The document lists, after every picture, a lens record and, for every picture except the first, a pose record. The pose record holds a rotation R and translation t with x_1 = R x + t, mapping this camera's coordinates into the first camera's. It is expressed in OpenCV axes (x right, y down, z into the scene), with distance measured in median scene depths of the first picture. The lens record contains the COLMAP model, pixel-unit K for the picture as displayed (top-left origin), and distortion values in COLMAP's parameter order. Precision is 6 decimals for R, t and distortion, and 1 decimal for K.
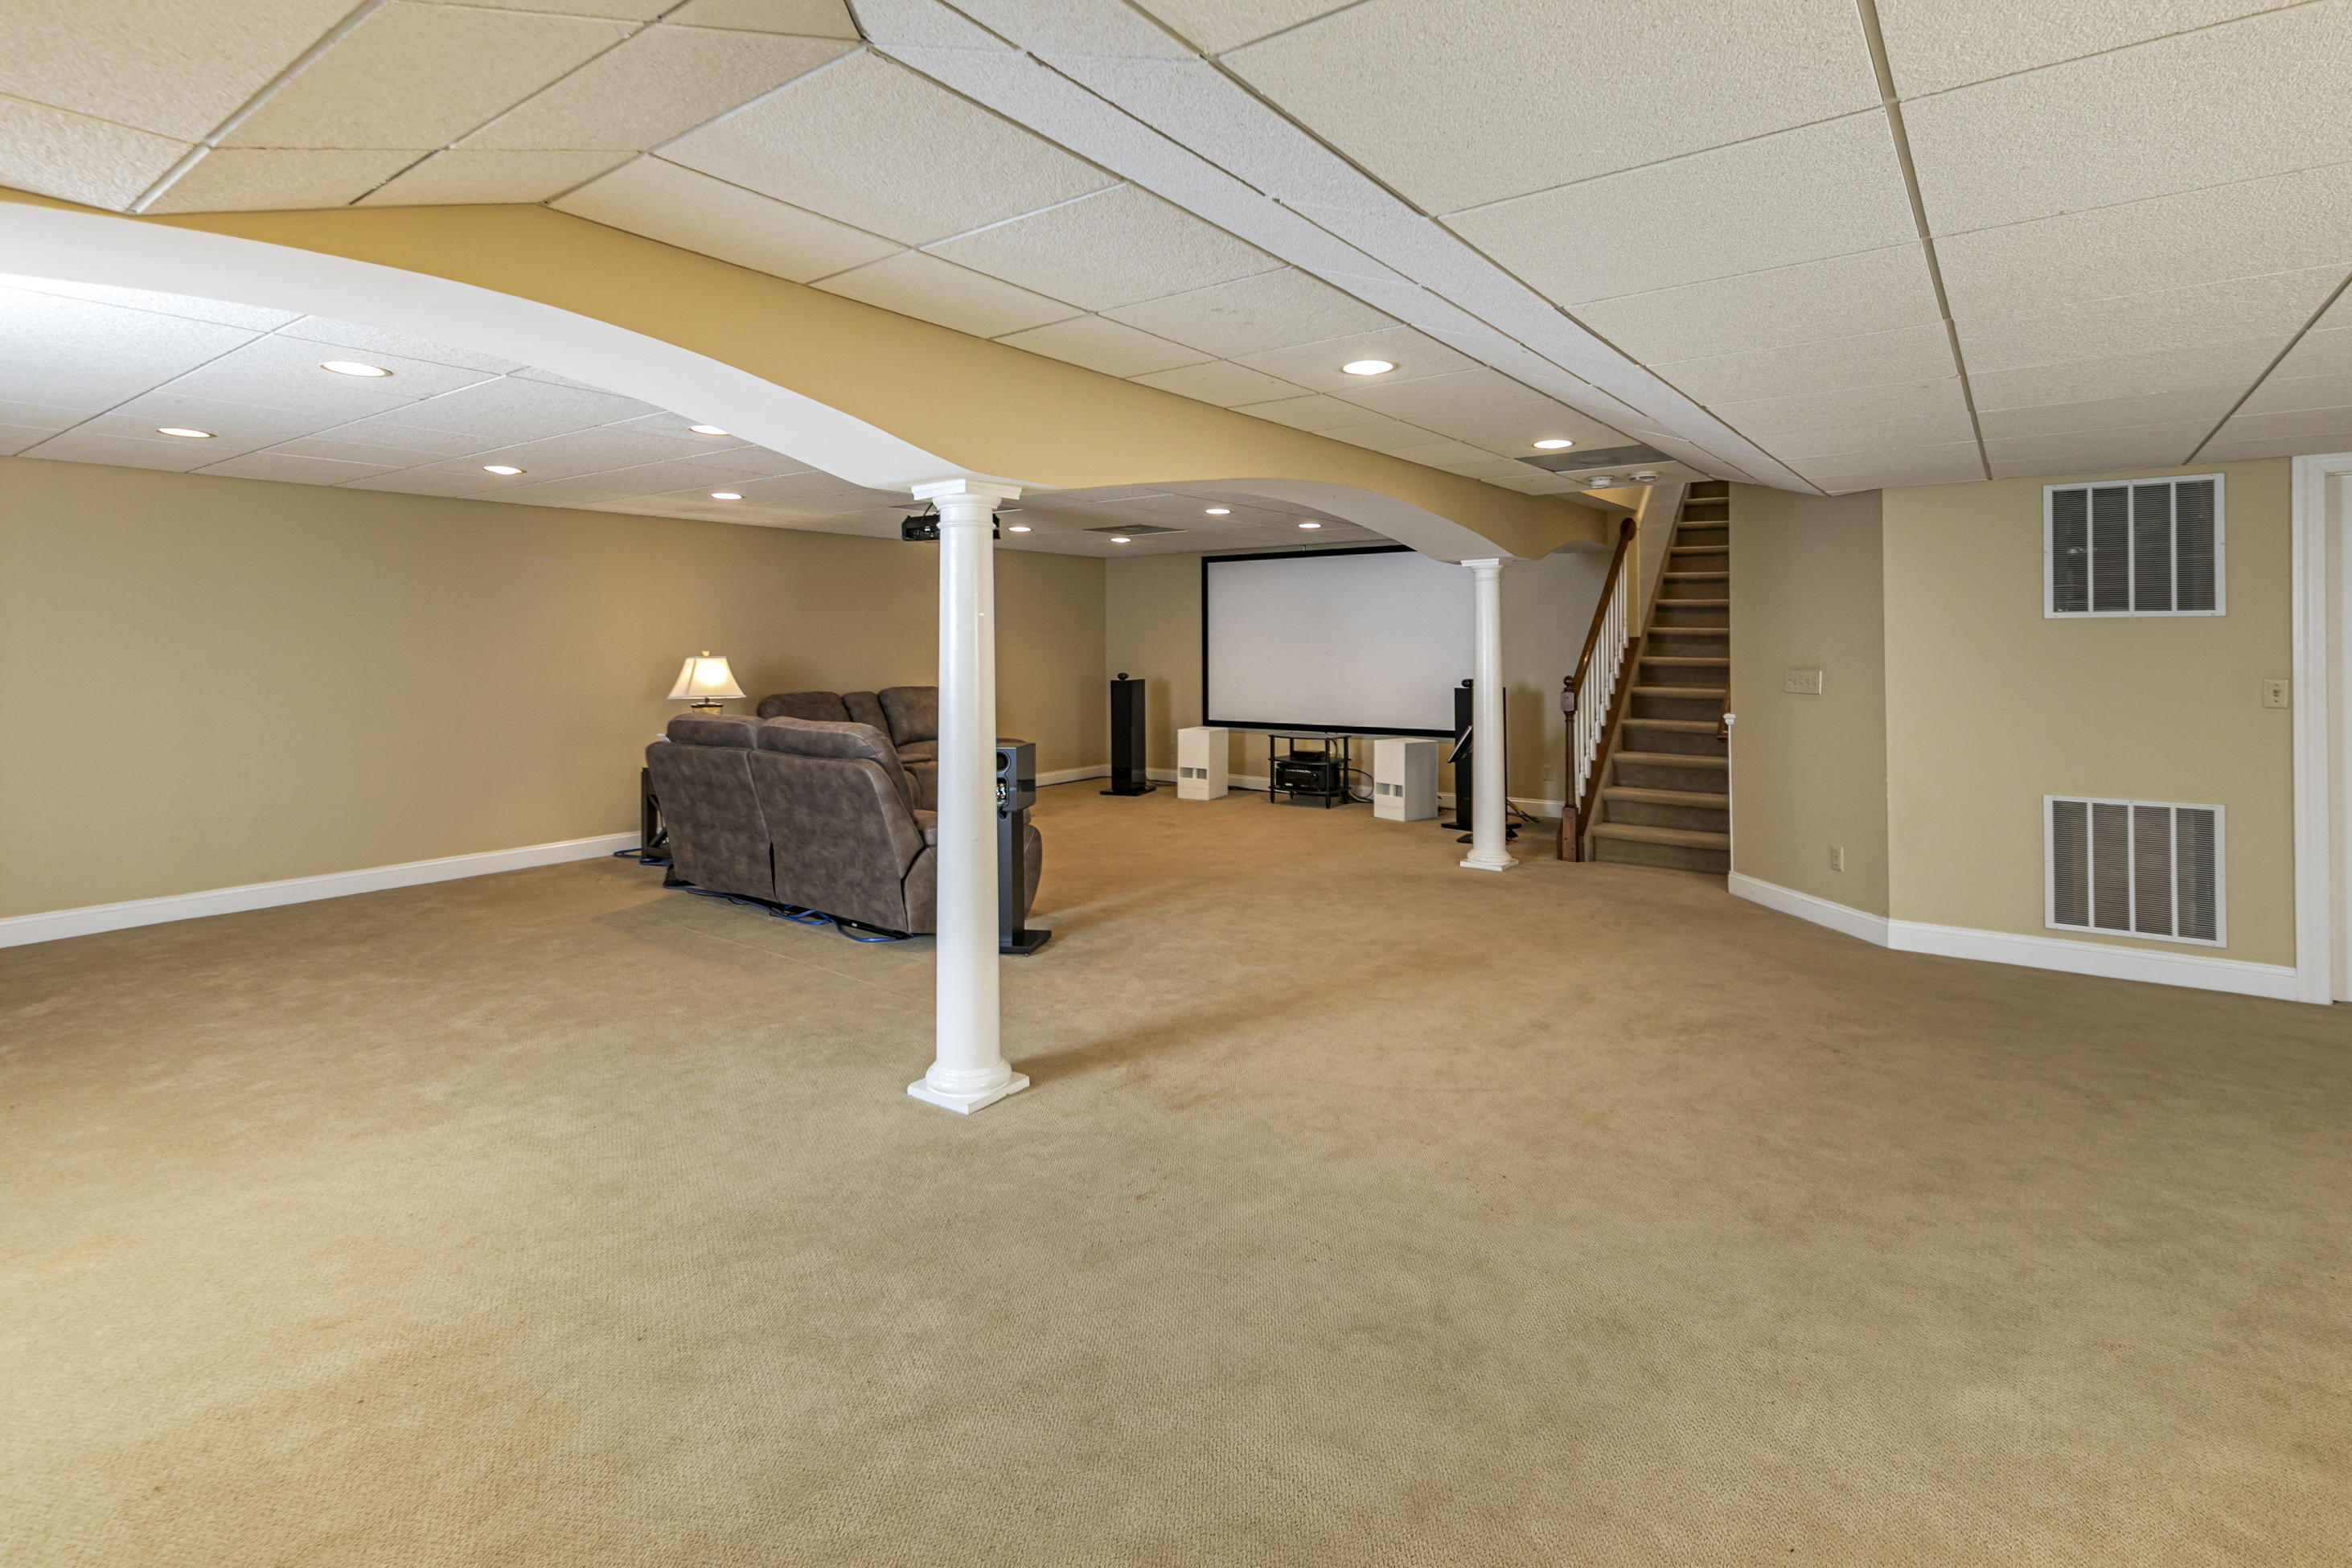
lens RADIAL K [[1146.9, 0, 1178.2], [0, 1146.9, 639.0], [0, 0, 1]] dist [0.000732, 0.000098]
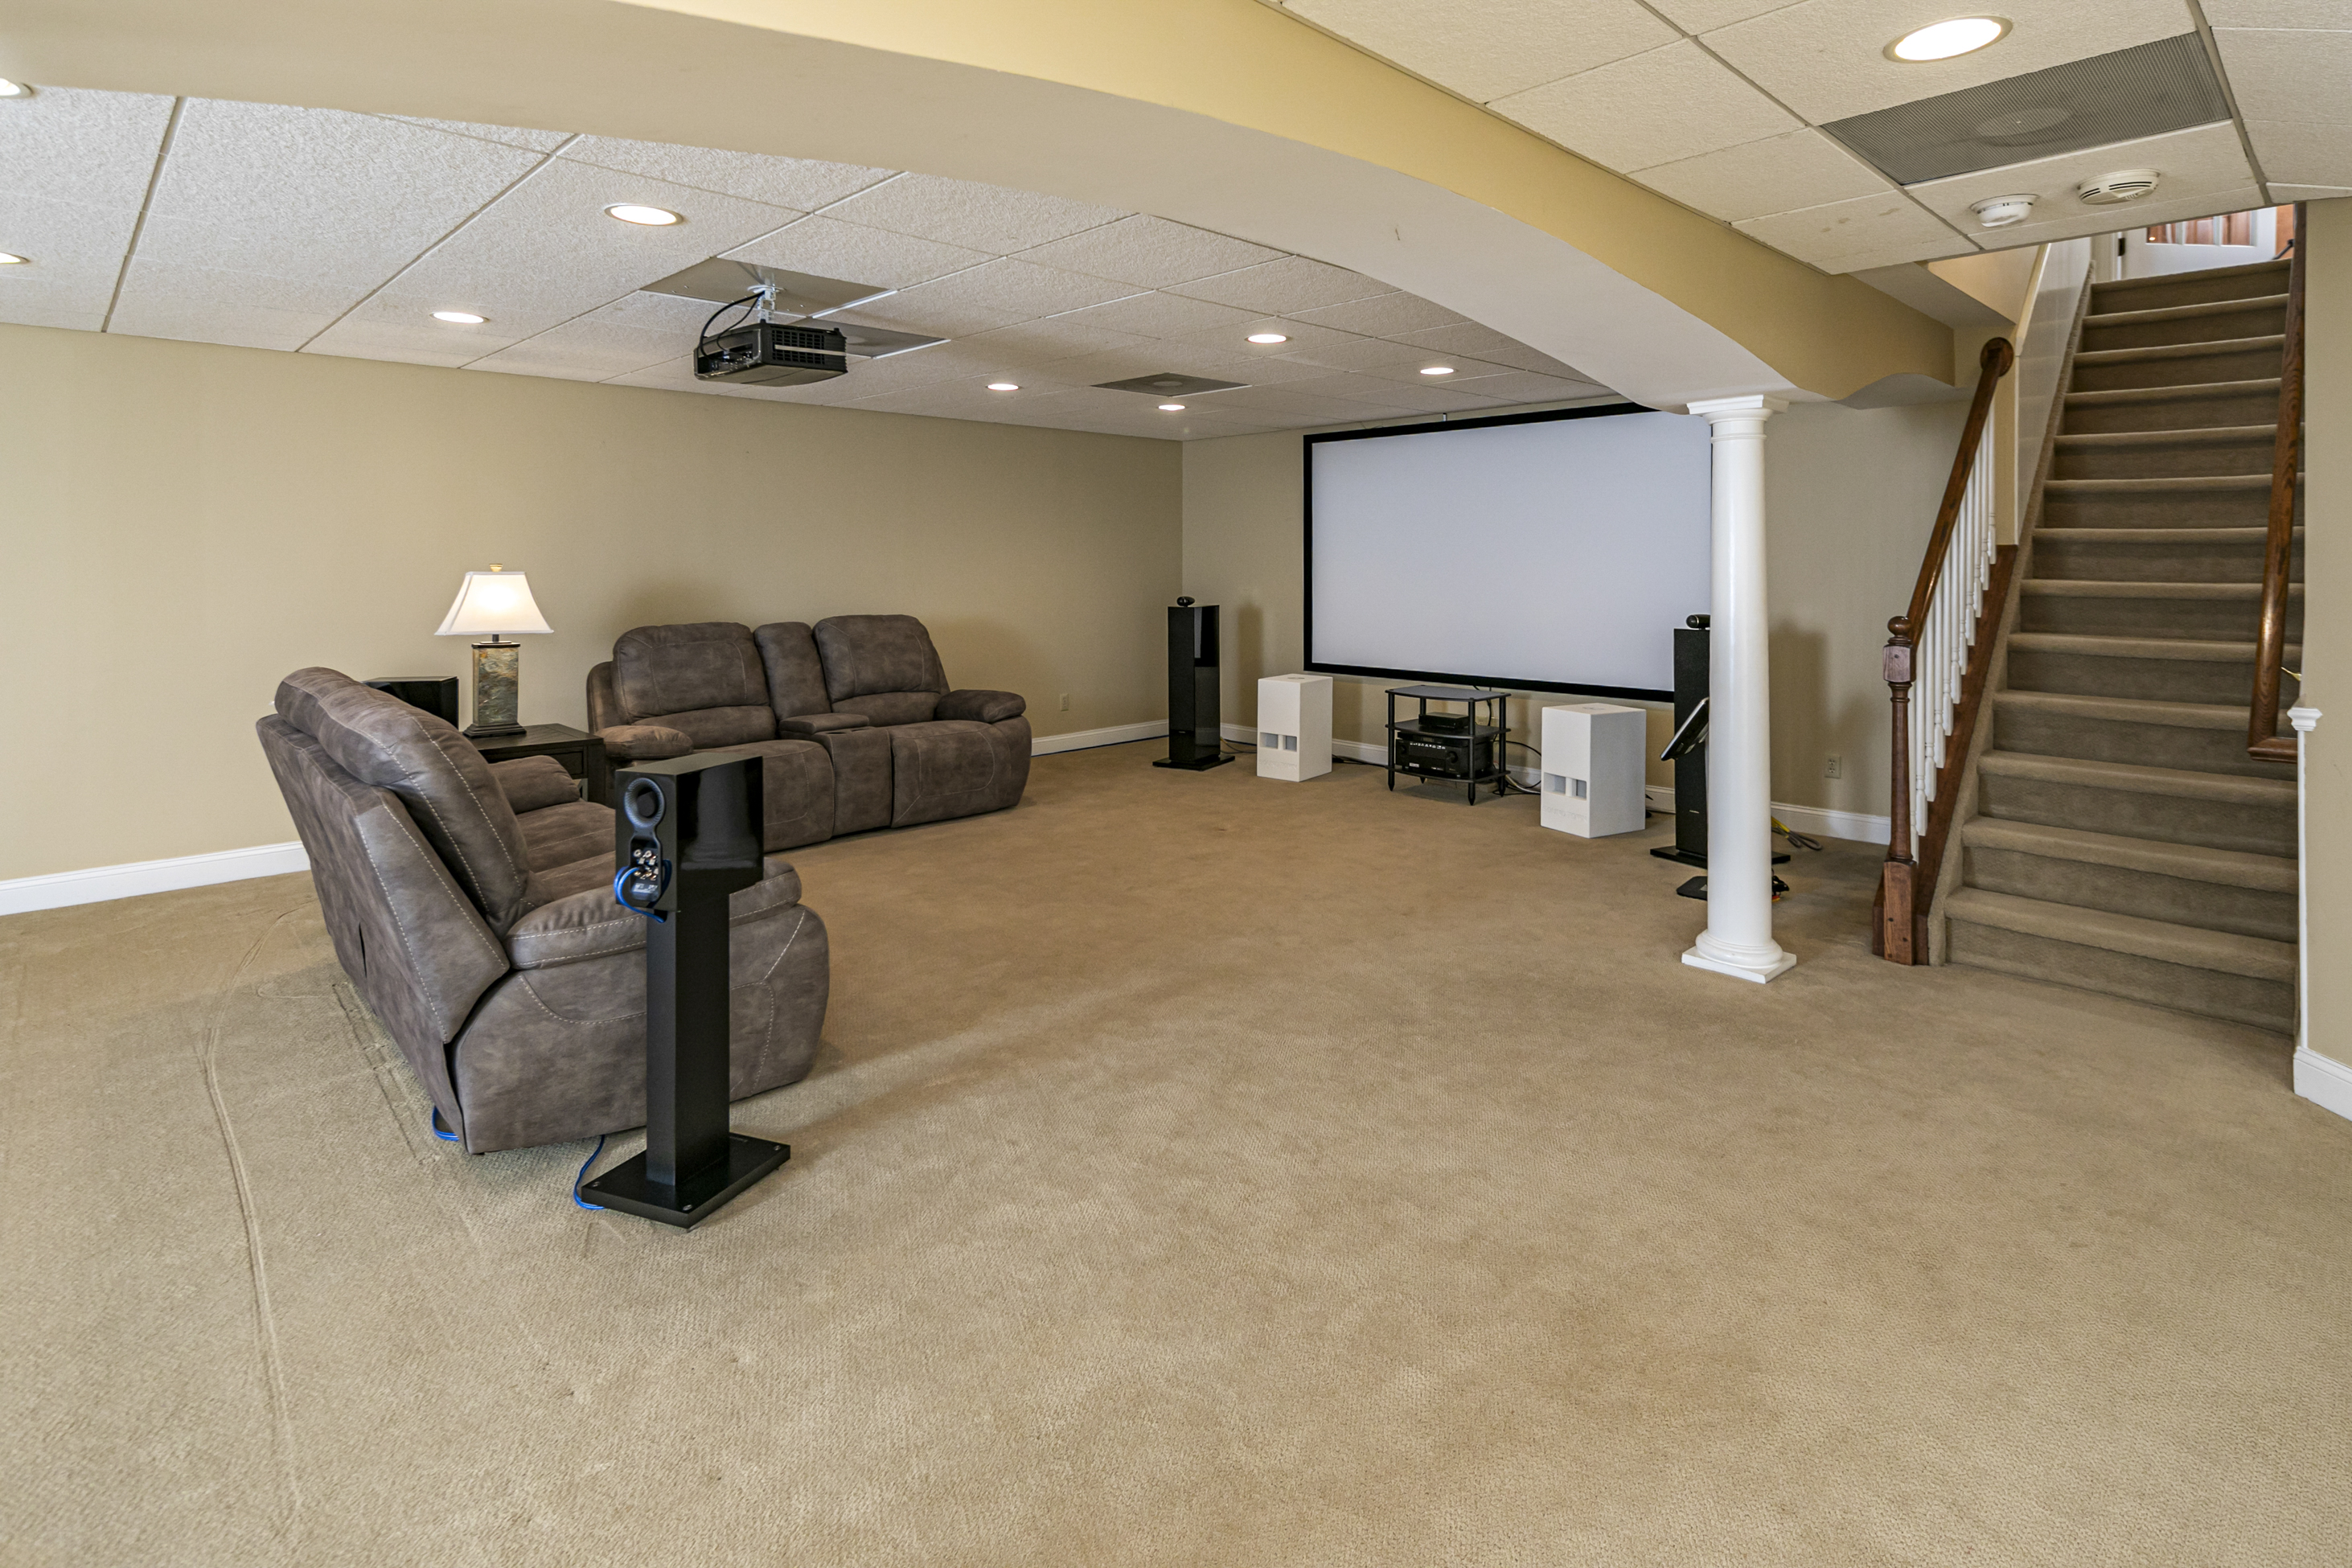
lens RADIAL K [[1175.7, 0, 1172.3], [0, 1175.7, 575.9], [0, 0, 1]] dist [-0.002621, -0.000889]
pose [[0.985861, 0.004642, -0.167503, 0.083725], [-0.001381, 0.999807, 0.019581, 0.002659], [0.167561, -0.019073, 0.985677, 0.347657]]
